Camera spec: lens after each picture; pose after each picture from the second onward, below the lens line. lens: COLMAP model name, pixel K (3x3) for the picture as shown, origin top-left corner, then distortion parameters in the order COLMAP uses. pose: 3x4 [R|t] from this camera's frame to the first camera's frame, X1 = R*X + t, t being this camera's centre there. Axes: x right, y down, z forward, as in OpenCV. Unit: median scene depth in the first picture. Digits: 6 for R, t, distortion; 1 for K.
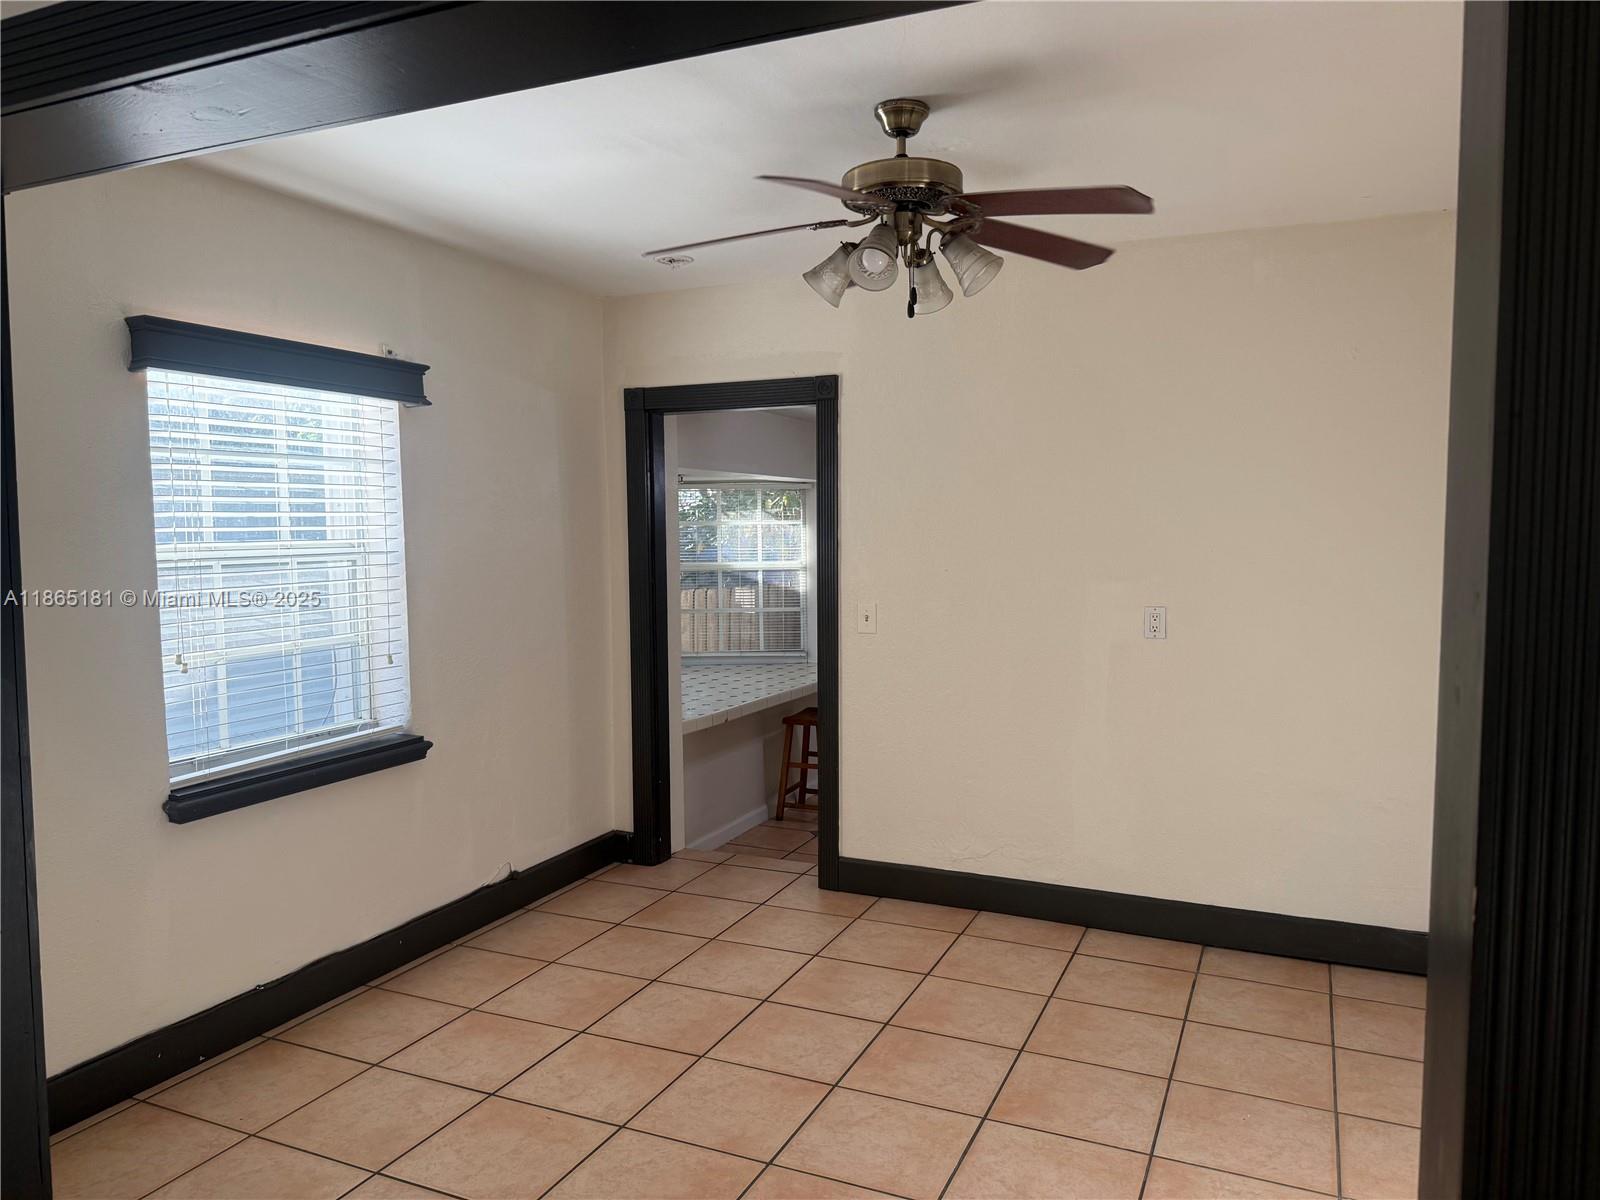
lens RADIAL K [[1126.9, 0, 797.0], [0, 1126.9, 603.5], [0, 0, 1]] dist [0.156074, -0.287921]
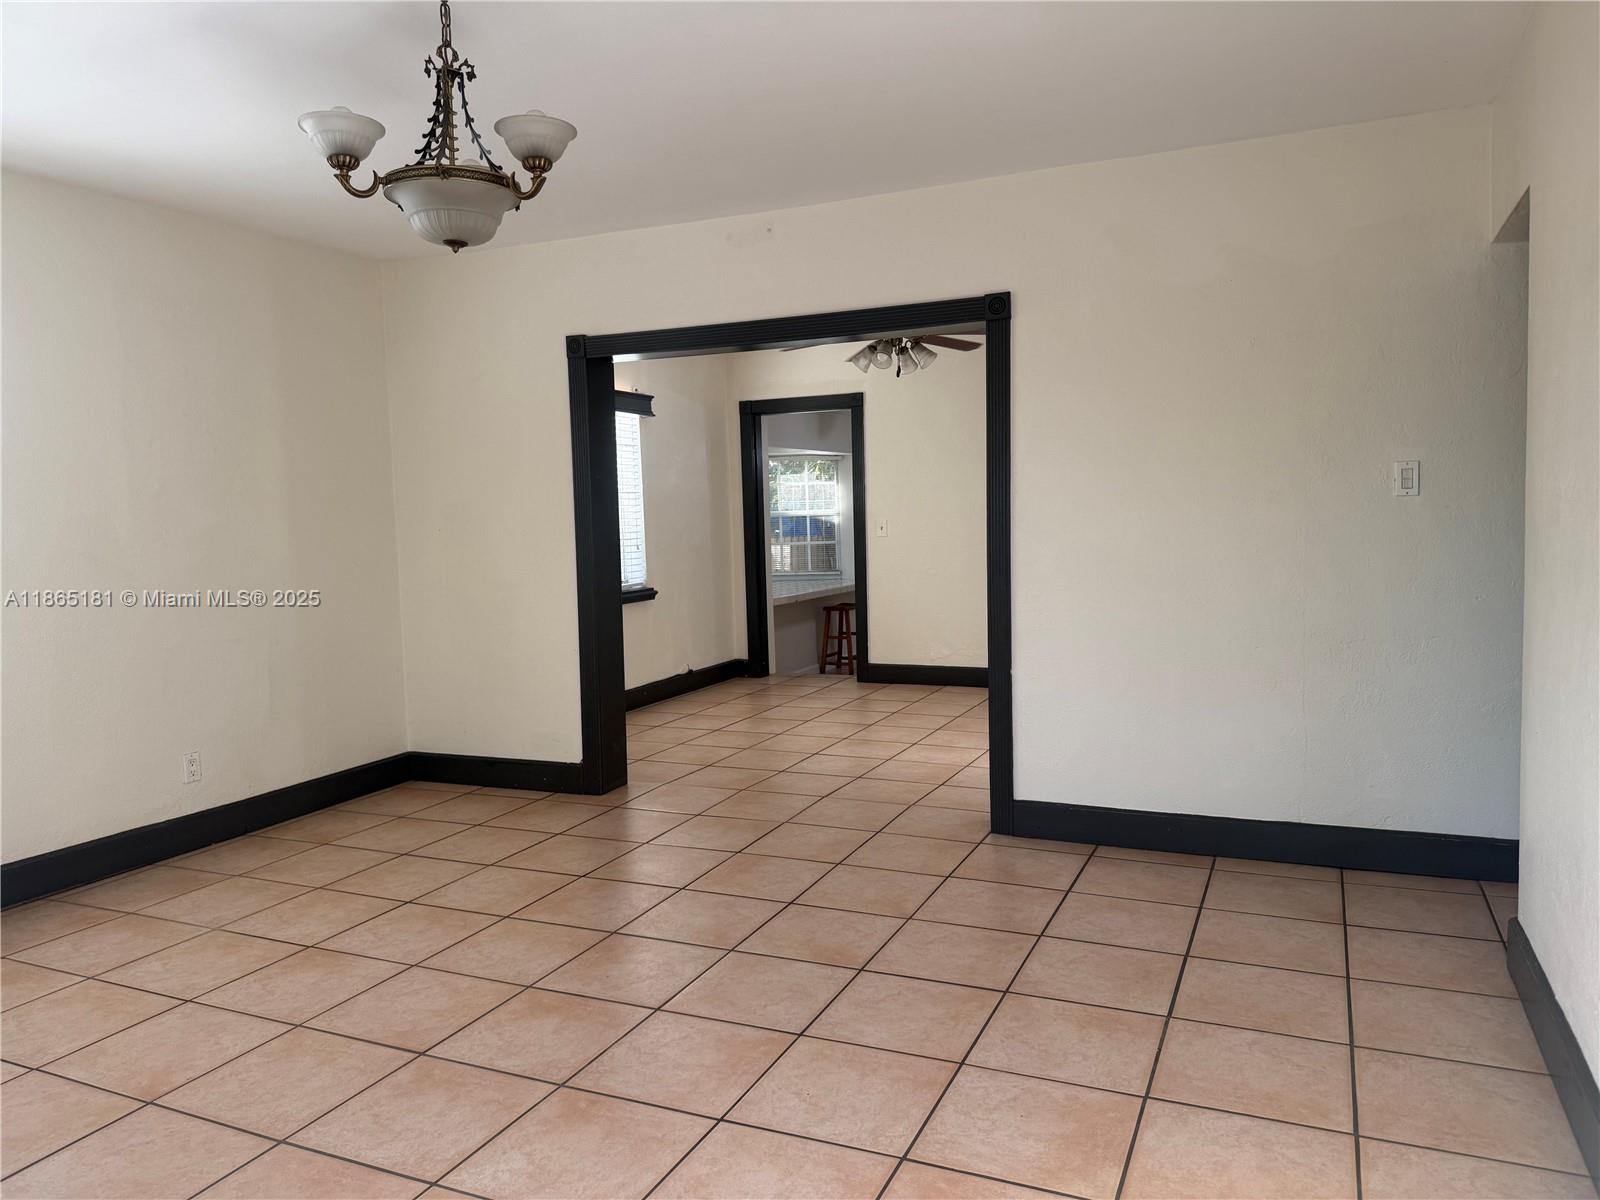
lens RADIAL K [[1132.1, 0, 807.7], [0, 1132.1, 601.6], [0, 0, 1]] dist [0.046219, -0.058854]
pose [[0.999834, -0.017974, -0.002946, -0.056847], [0.018018, 0.999715, 0.015635, 0.107248], [0.002664, -0.015686, 0.999873, -0.863146]]
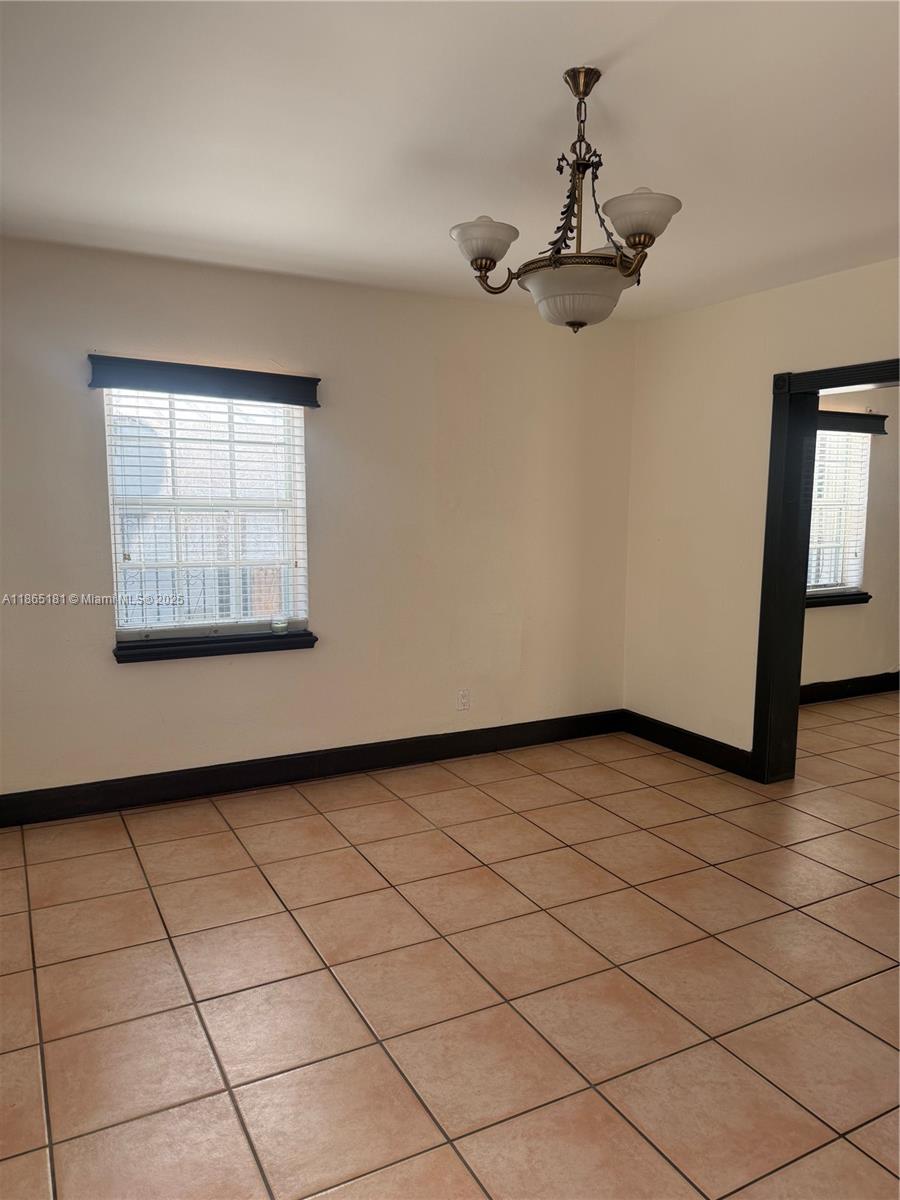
lens RADIAL K [[858.0, 0, 447.4], [0, 858.0, 604.7], [0, 0, 1]] dist [0.041575, -0.064366]
pose [[0.788783, 0.098206, -0.606776, 0.030413], [-0.057241, 0.994600, 0.086564, 0.040526], [0.612001, -0.033548, 0.790145, -0.688302]]
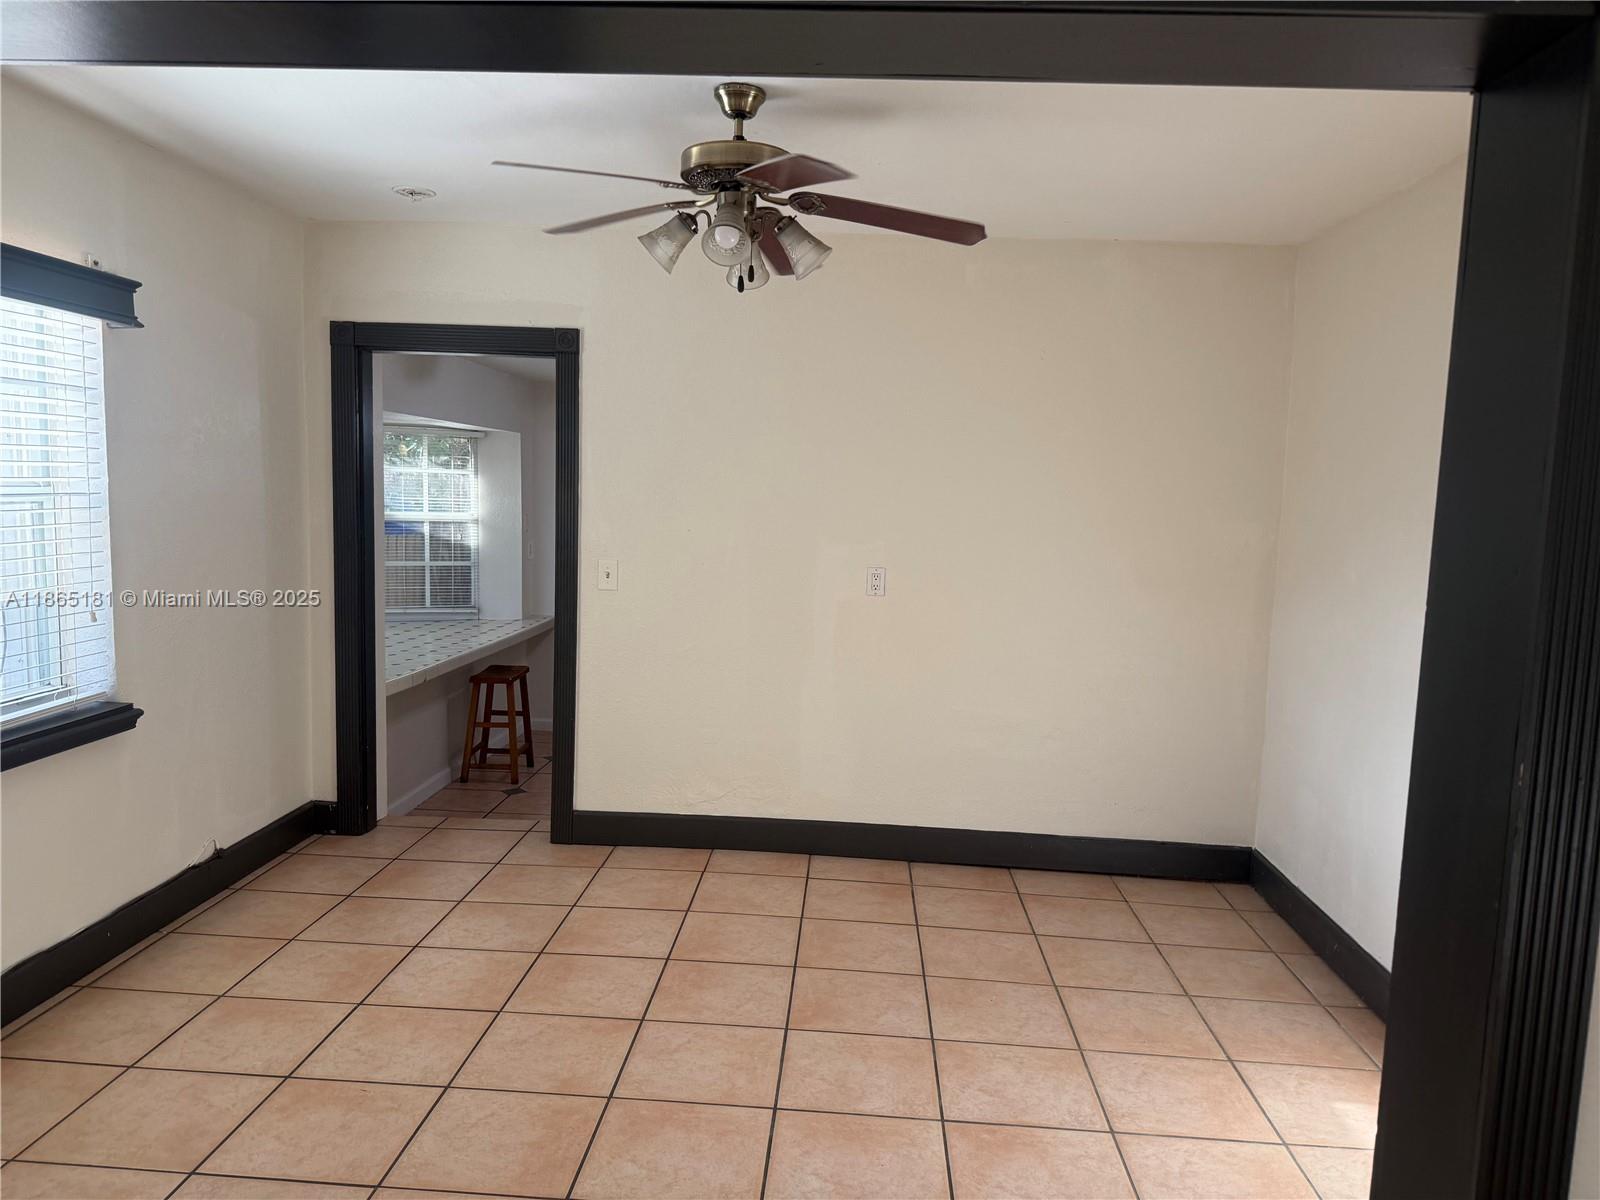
lens RADIAL K [[1132.1, 0, 807.7], [0, 1132.1, 601.6], [0, 0, 1]] dist [0.046219, -0.058854]
pose [[0.930996, 0.001156, 0.365027, -0.153279], [-0.014928, 0.999279, 0.034910, -0.001163], [-0.364724, -0.037950, 0.930342, -0.008302]]
